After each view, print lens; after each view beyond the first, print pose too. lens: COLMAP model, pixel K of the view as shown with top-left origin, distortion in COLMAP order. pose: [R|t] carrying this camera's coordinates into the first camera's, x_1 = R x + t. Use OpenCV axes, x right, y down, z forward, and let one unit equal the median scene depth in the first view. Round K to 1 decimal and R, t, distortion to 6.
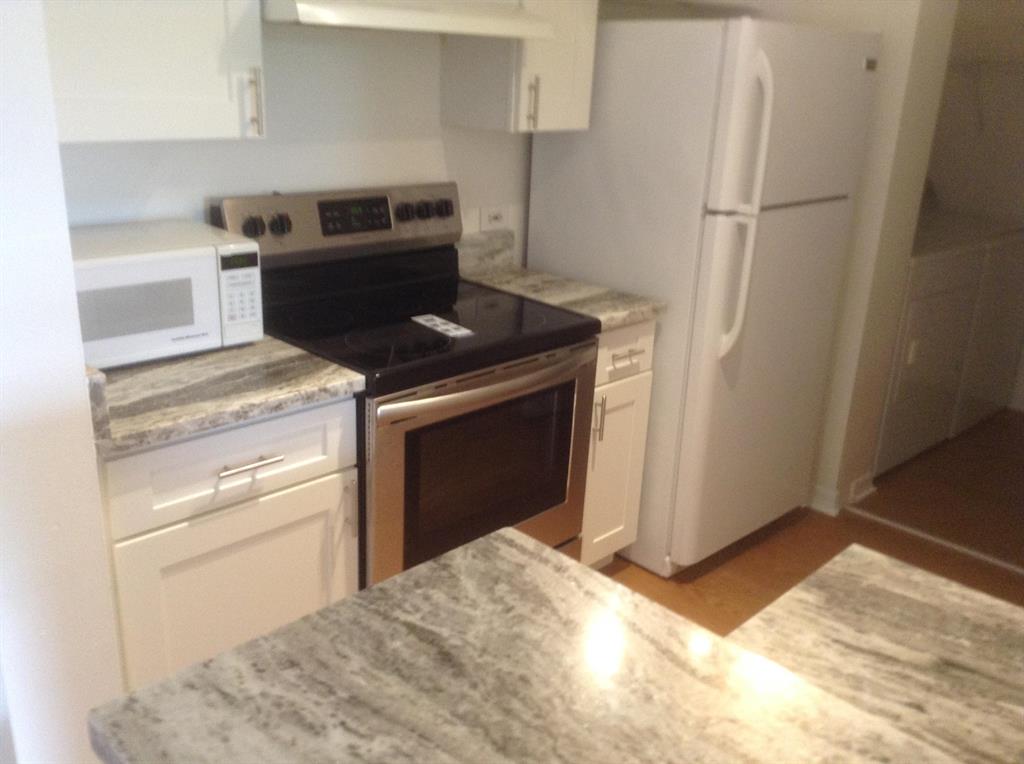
lens RADIAL K [[924.9, 0, 518.6], [0, 924.9, 381.2], [0, 0, 1]] dist [0.111643, -0.174490]
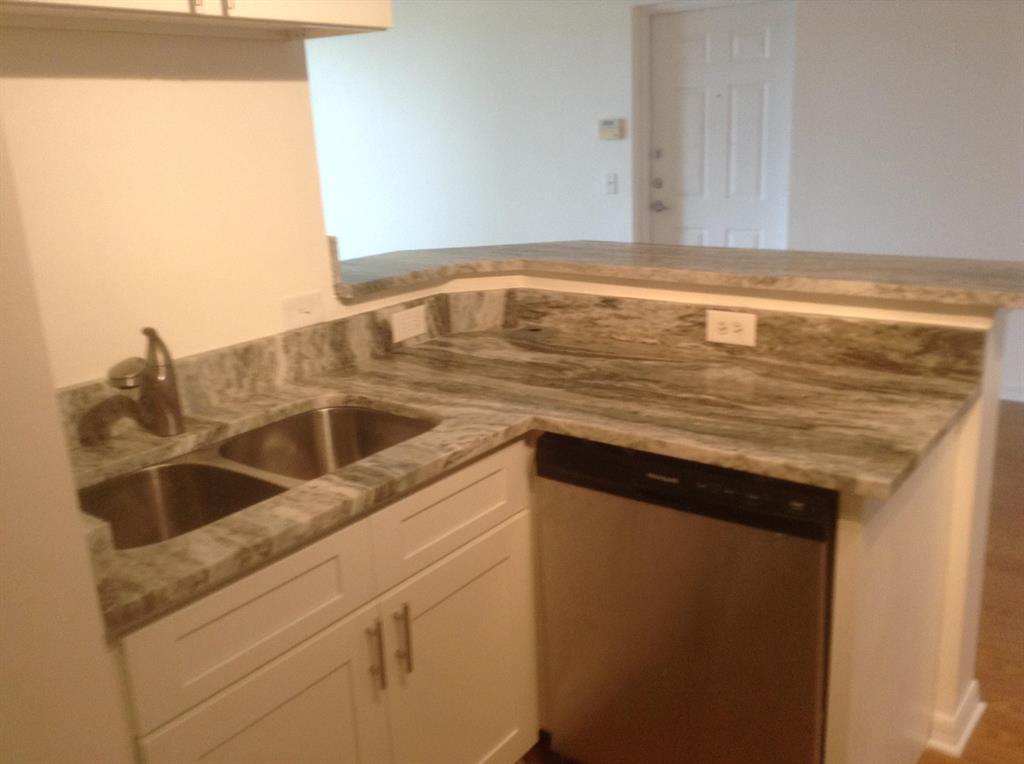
lens RADIAL K [[924.9, 0, 518.6], [0, 924.9, 381.2], [0, 0, 1]] dist [0.111643, -0.174490]
pose [[-0.991682, 0.034422, -0.124028, 0.506227], [-0.042141, 0.823647, 0.565535, -0.291859], [0.121622, 0.566057, -0.815345, 0.975799]]
